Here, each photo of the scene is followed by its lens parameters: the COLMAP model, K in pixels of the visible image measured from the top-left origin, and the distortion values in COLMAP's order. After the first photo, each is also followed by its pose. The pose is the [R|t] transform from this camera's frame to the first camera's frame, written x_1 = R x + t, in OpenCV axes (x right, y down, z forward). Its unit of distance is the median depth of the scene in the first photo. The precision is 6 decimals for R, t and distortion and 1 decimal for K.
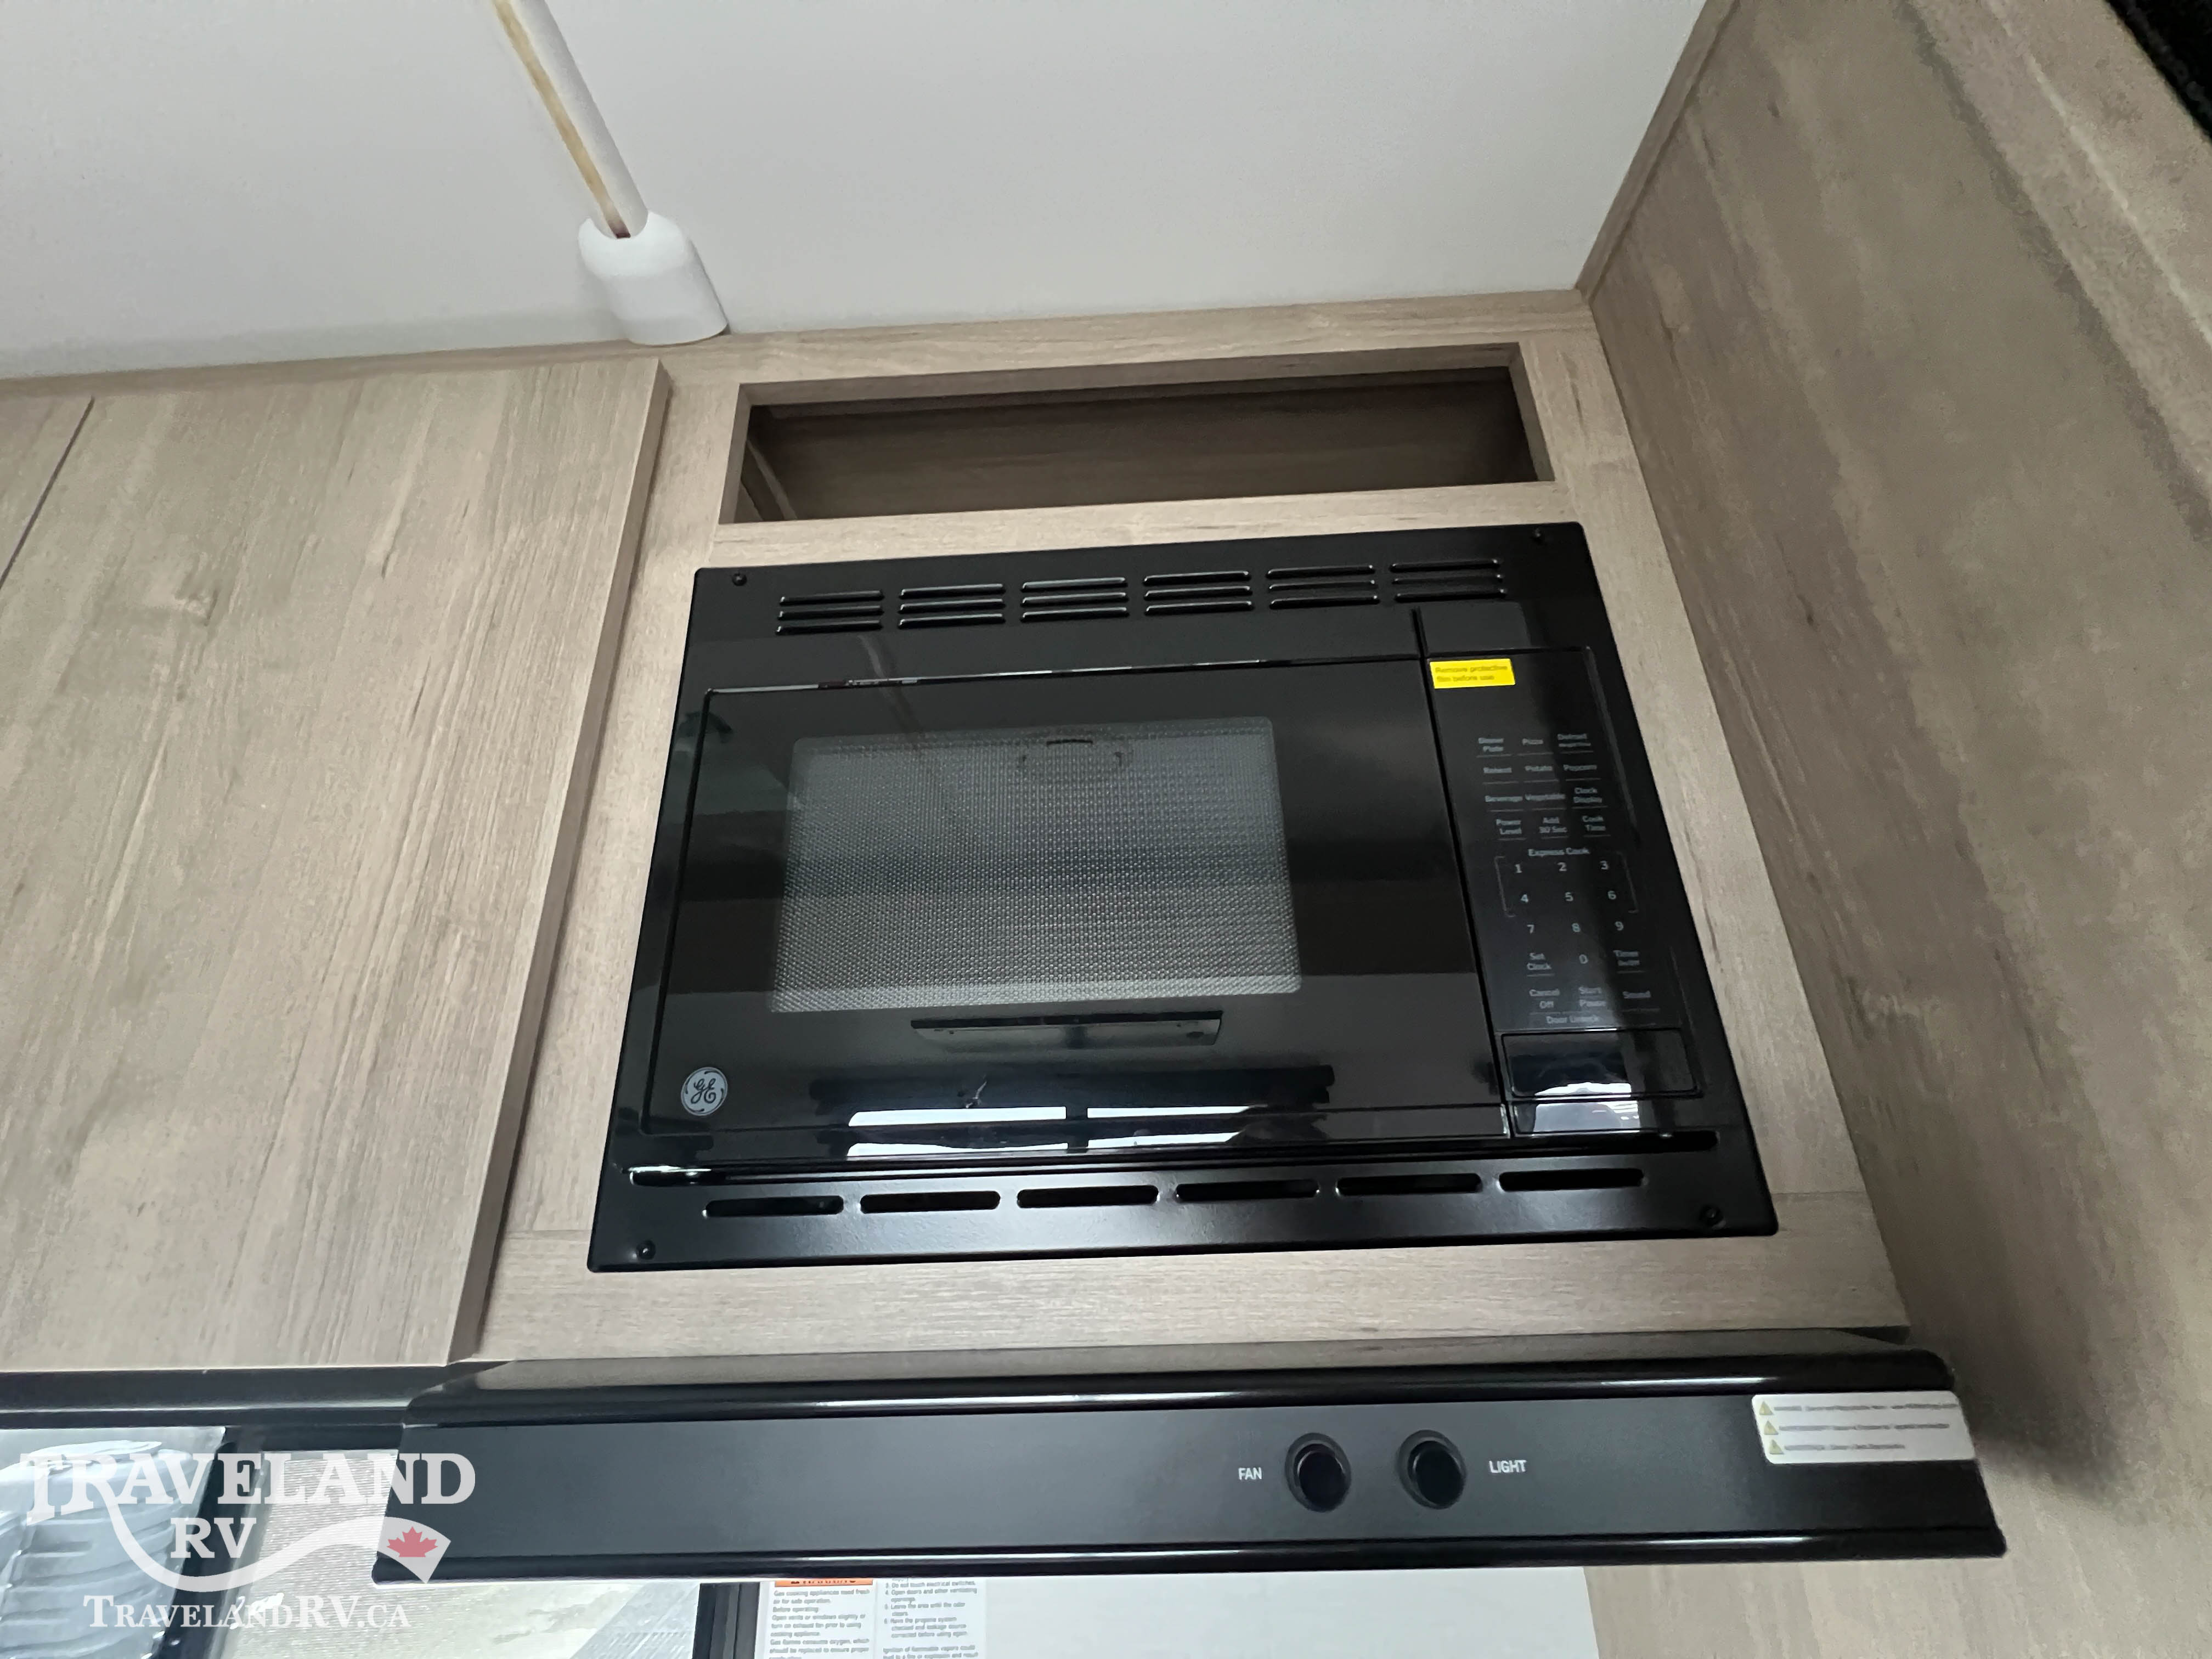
lens RADIAL K [[884.0, 0, 1102.9], [0, 884.0, 823.9], [0, 0, 1]] dist [-0.001779, -0.000389]
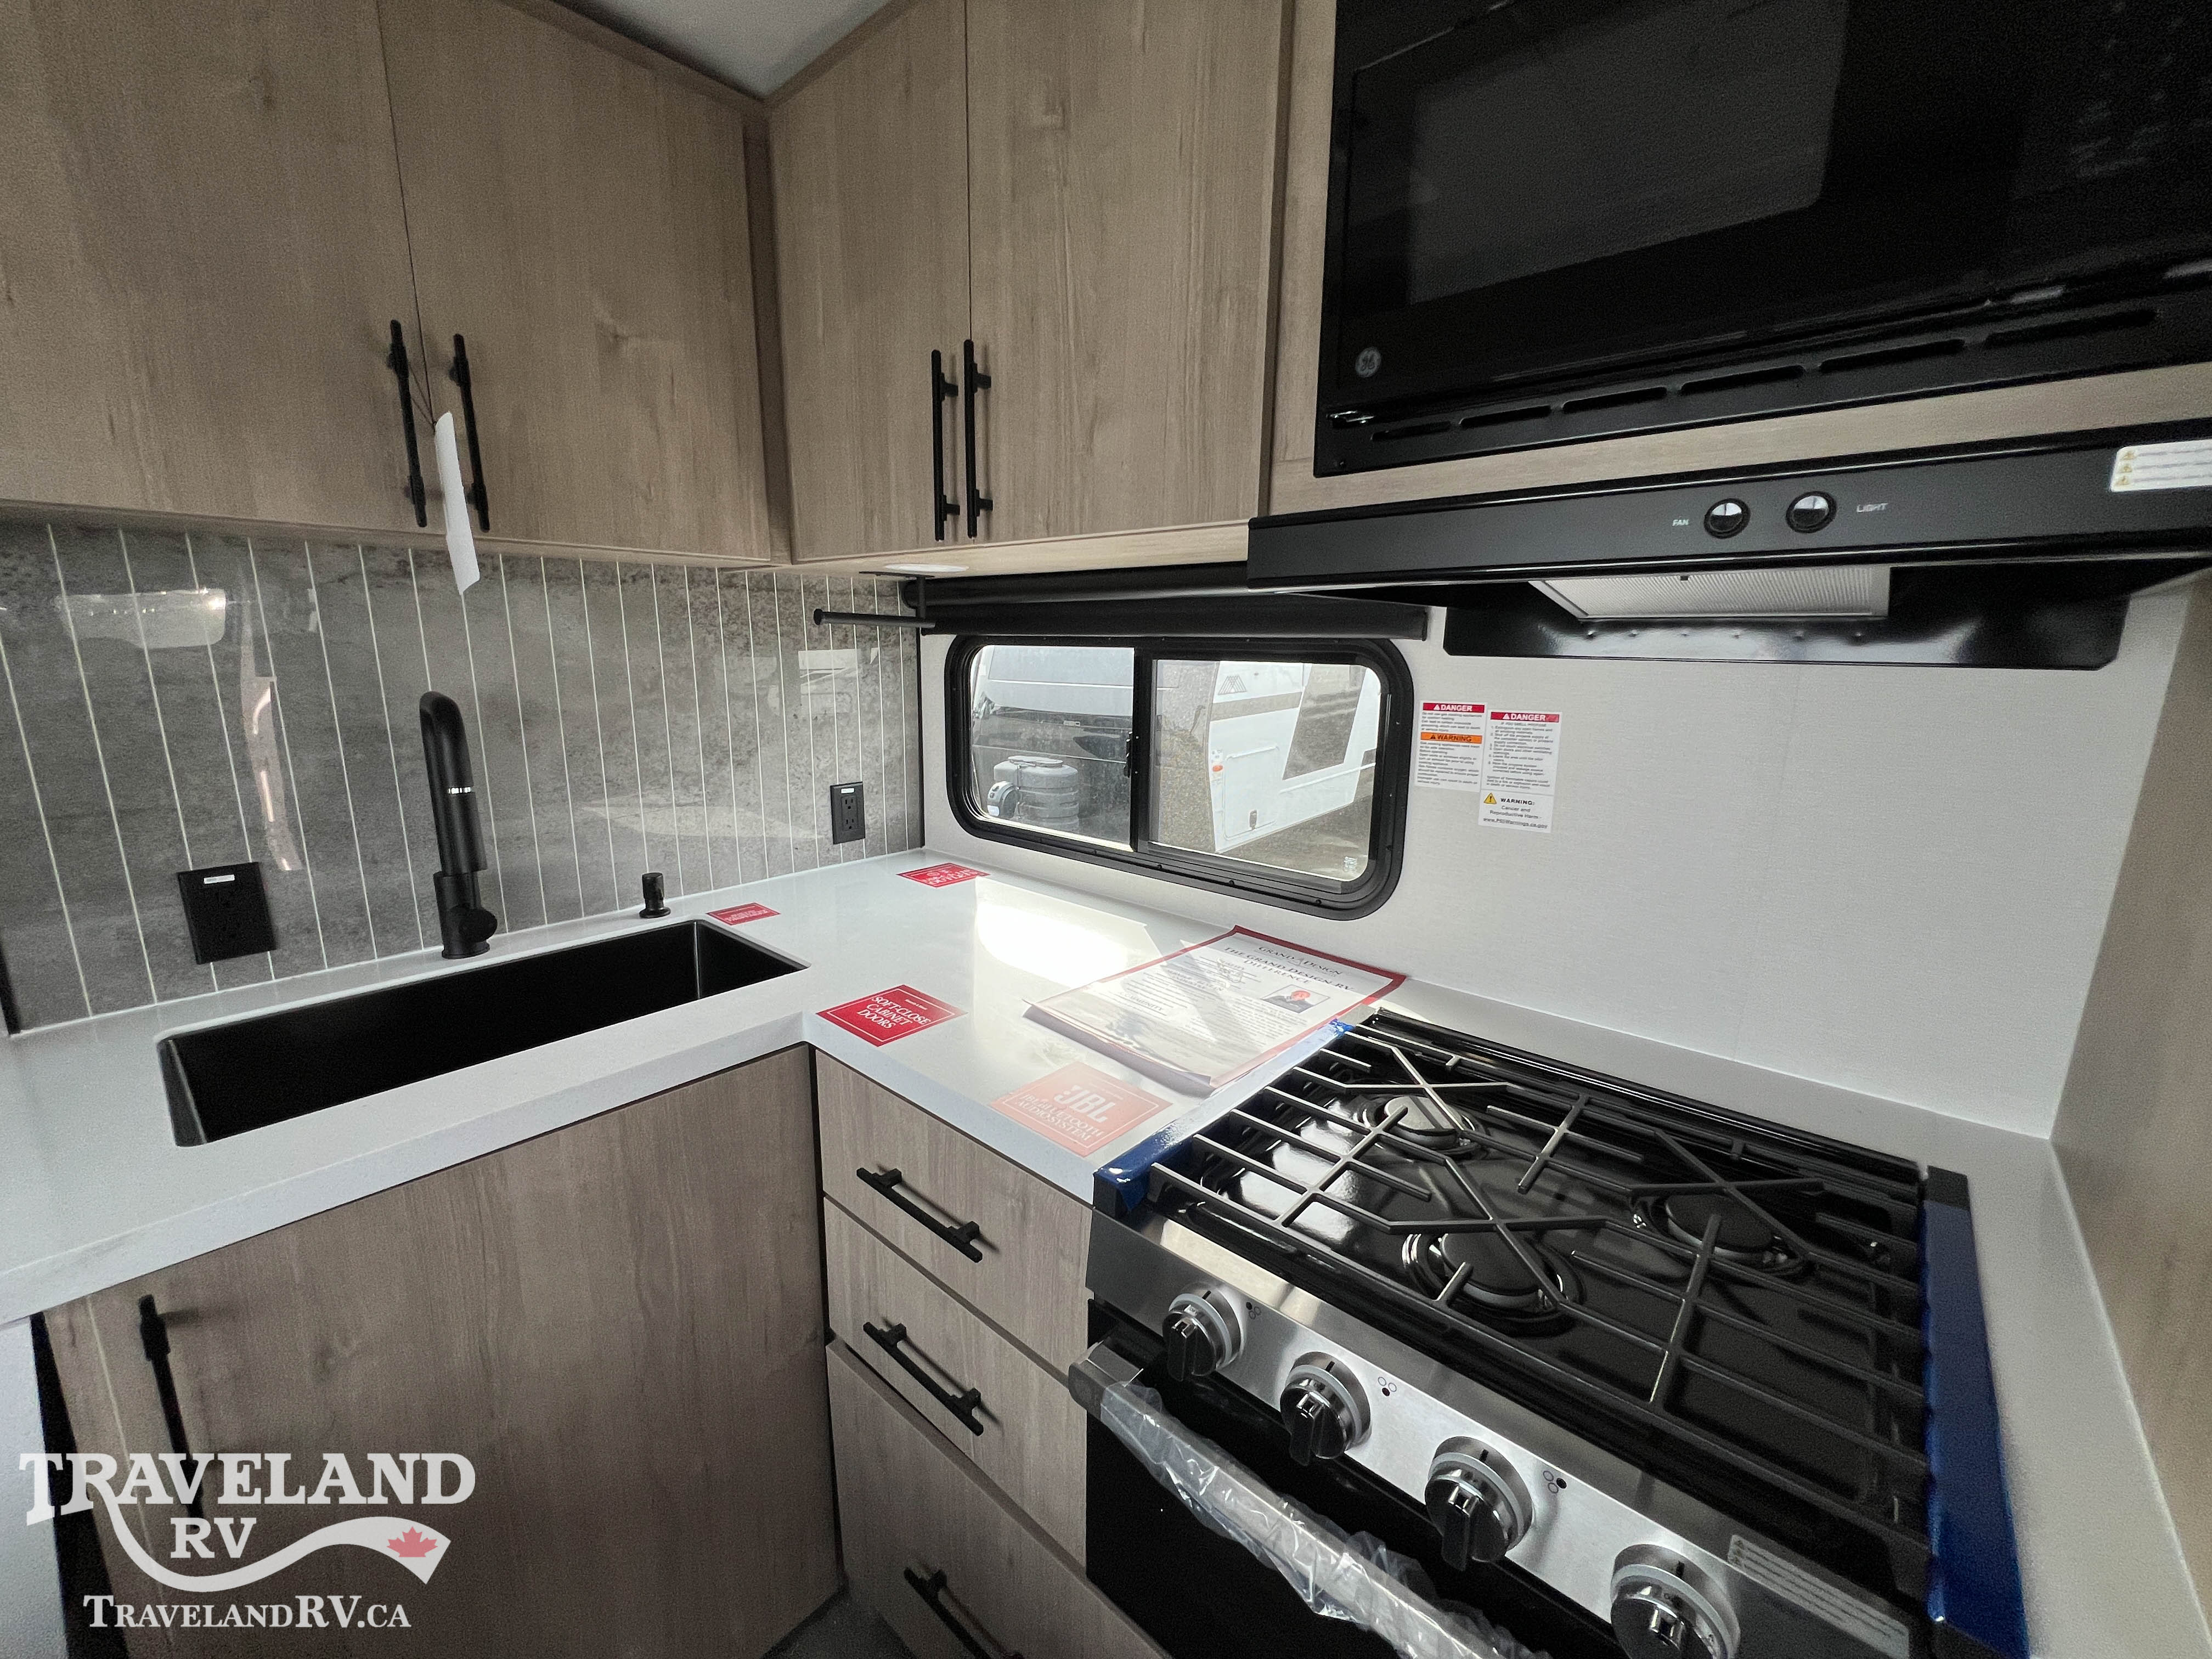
lens RADIAL K [[884.0, 0, 1104.9], [0, 884.0, 831.2], [0, 0, 1]] dist [-0.001779, -0.000389]
pose [[0.780323, 0.162254, -0.603962, 0.308449], [0.194362, 0.855009, 0.480814, 0.140949], [0.594407, -0.492577, 0.635647, -0.777959]]
